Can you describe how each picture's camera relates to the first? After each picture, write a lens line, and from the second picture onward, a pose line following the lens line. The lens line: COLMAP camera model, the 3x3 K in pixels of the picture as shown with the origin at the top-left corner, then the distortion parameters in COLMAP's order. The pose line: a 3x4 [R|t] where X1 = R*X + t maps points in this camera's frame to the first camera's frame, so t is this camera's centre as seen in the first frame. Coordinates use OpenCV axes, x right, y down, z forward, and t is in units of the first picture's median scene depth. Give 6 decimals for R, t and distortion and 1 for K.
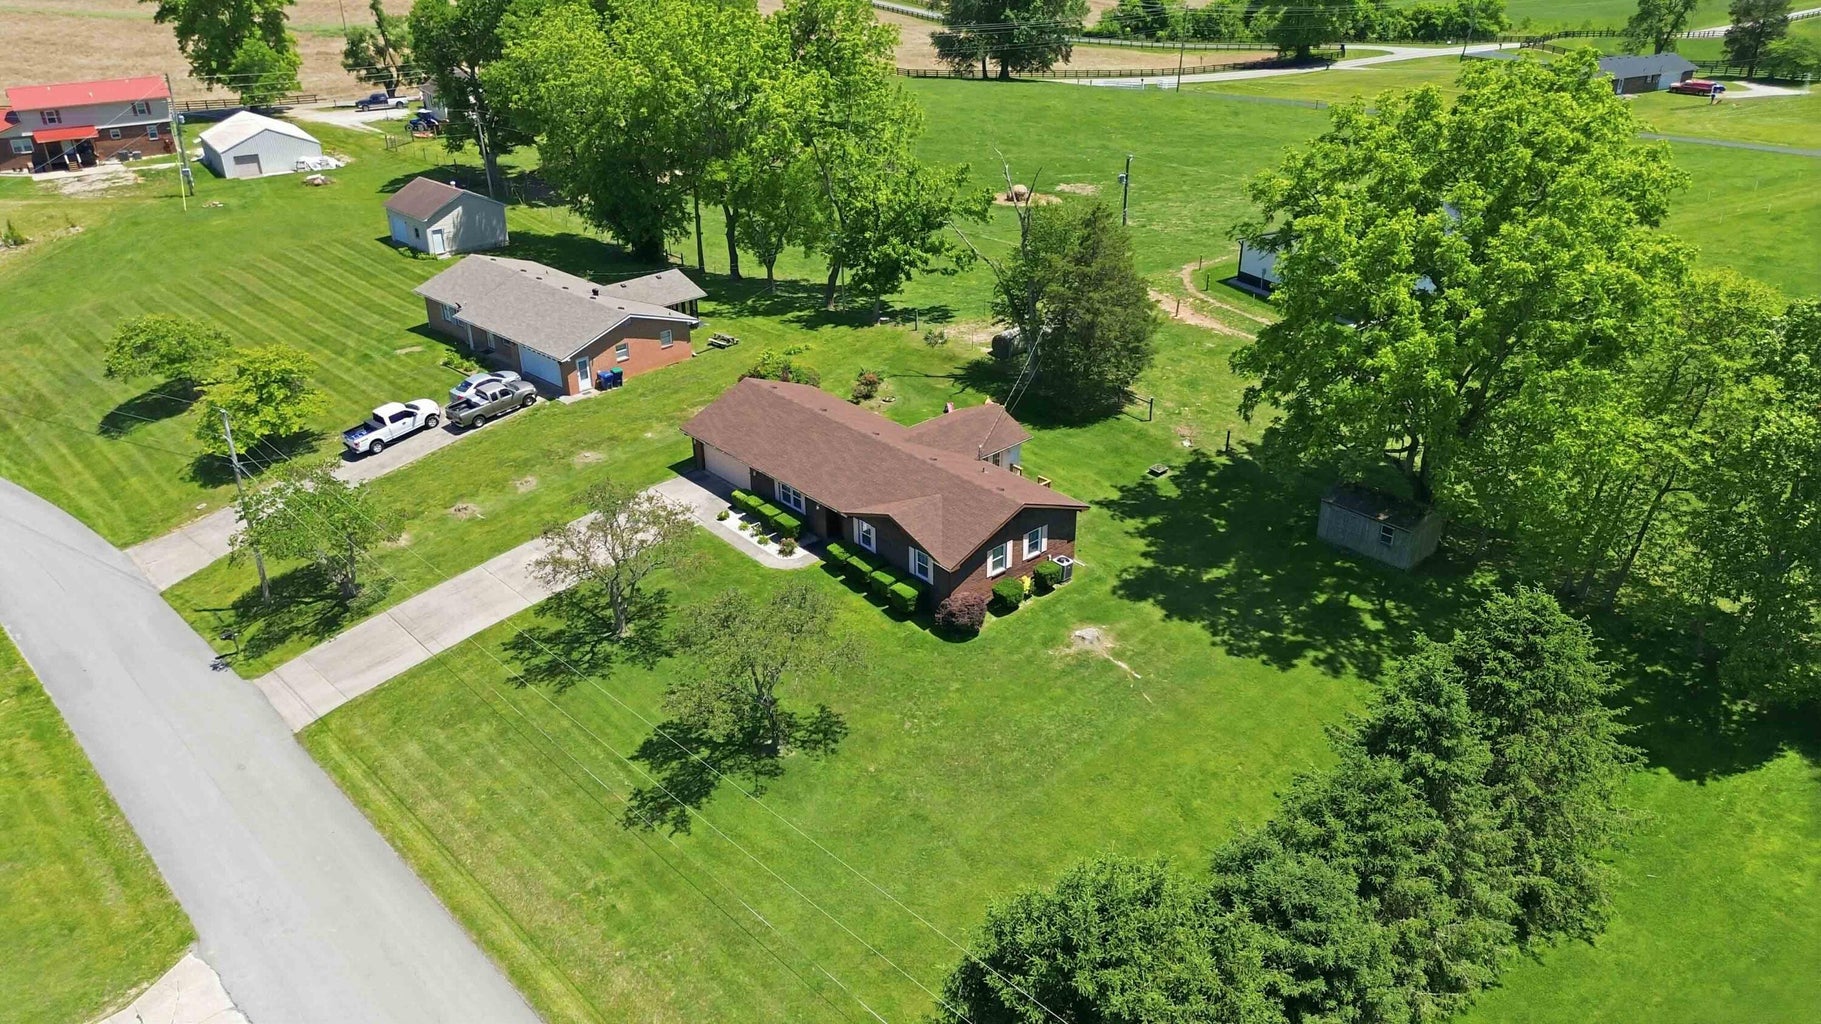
lens RADIAL K [[1295.9, 0, 910.5], [0, 1295.9, 512.0], [0, 0, 1]] dist [0.033214, -0.002441]
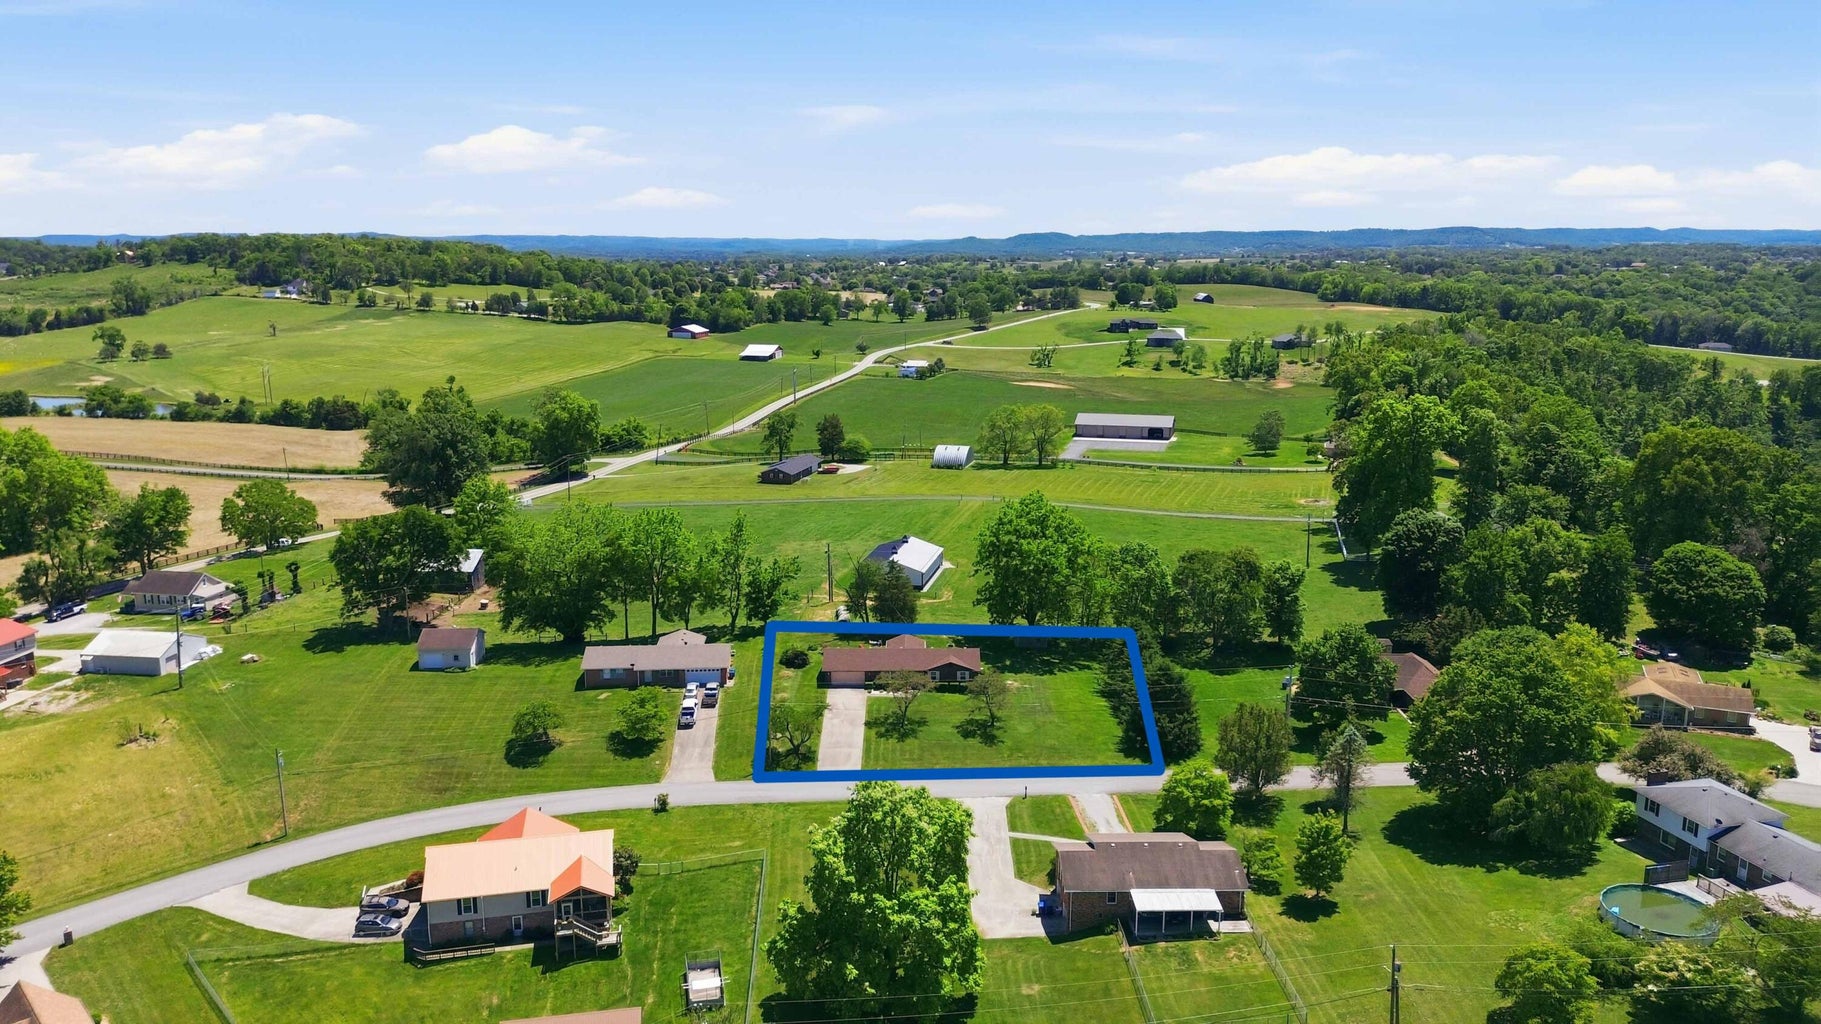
lens RADIAL K [[1326.1, 0, 910.5], [0, 1326.1, 512.0], [0, 0, 1]] dist [0.065951, -0.005711]
pose [[0.675806, -0.144135, 0.722850, -1.864444], [0.331173, 0.935508, -0.123080, 0.021228], [-0.658492, 0.322566, 0.679956, -0.933124]]
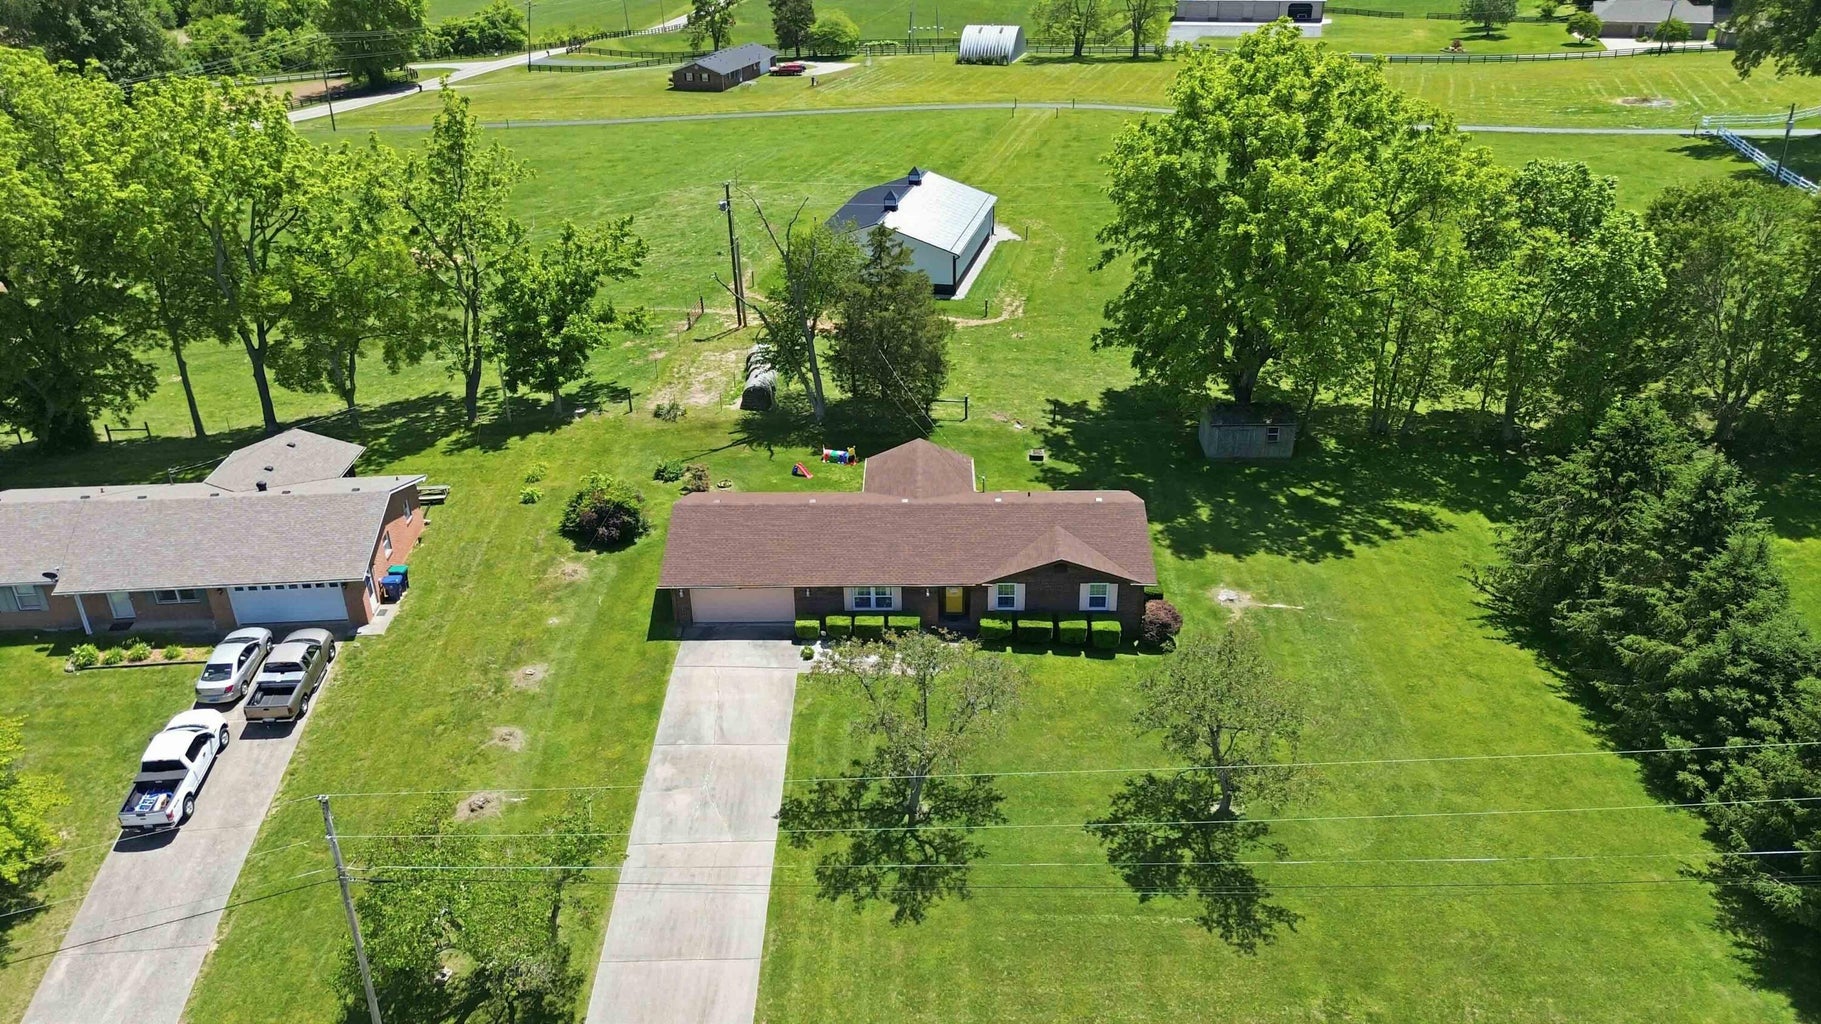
lens RADIAL K [[1326.1, 0, 910.5], [0, 1326.1, 512.0], [0, 0, 1]] dist [0.065951, -0.005711]
pose [[0.679053, -0.327630, 0.656922, -0.594102], [0.341694, 0.933094, 0.112162, -0.145310], [-0.649718, 0.148302, 0.745569, 0.297942]]
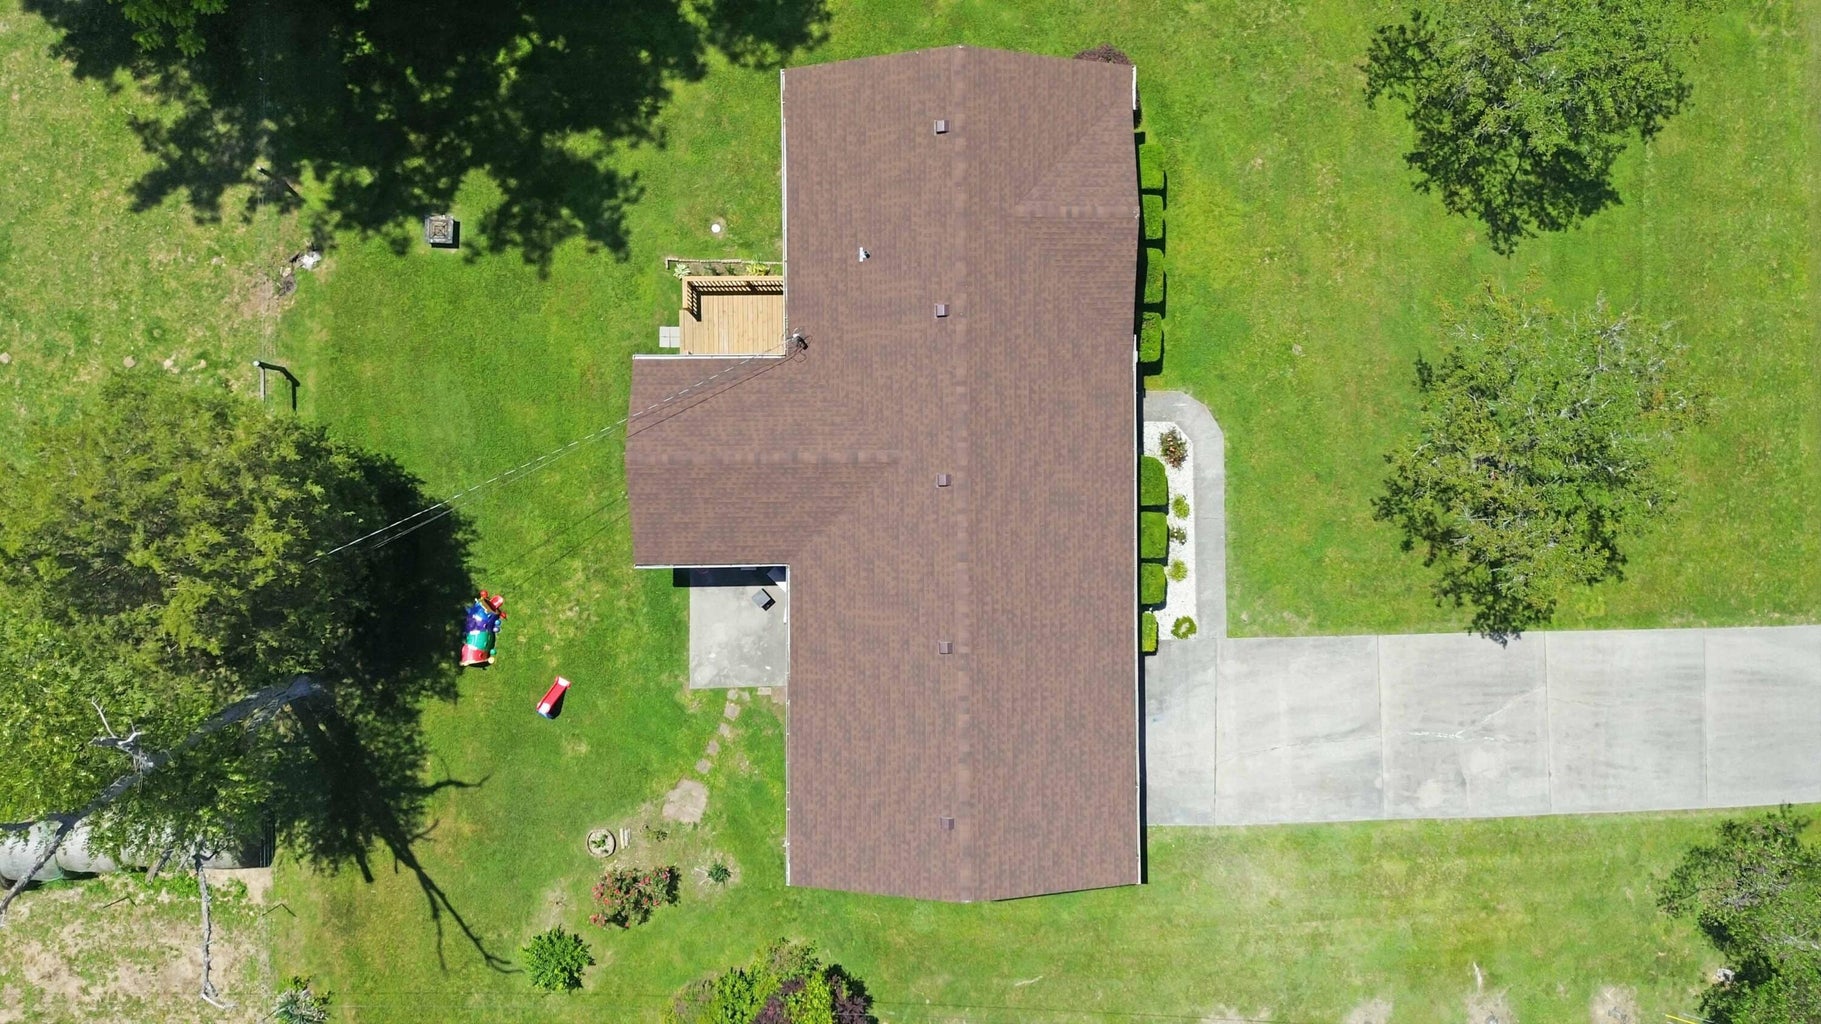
lens RADIAL K [[1326.1, 0, 910.5], [0, 1326.1, 512.0], [0, 0, 1]] dist [0.065951, -0.005711]
pose [[-0.753366, -0.657475, 0.012907, -0.027495], [0.300868, -0.327163, 0.895792, -0.499878], [-0.584737, 0.678743, 0.444287, 0.743056]]
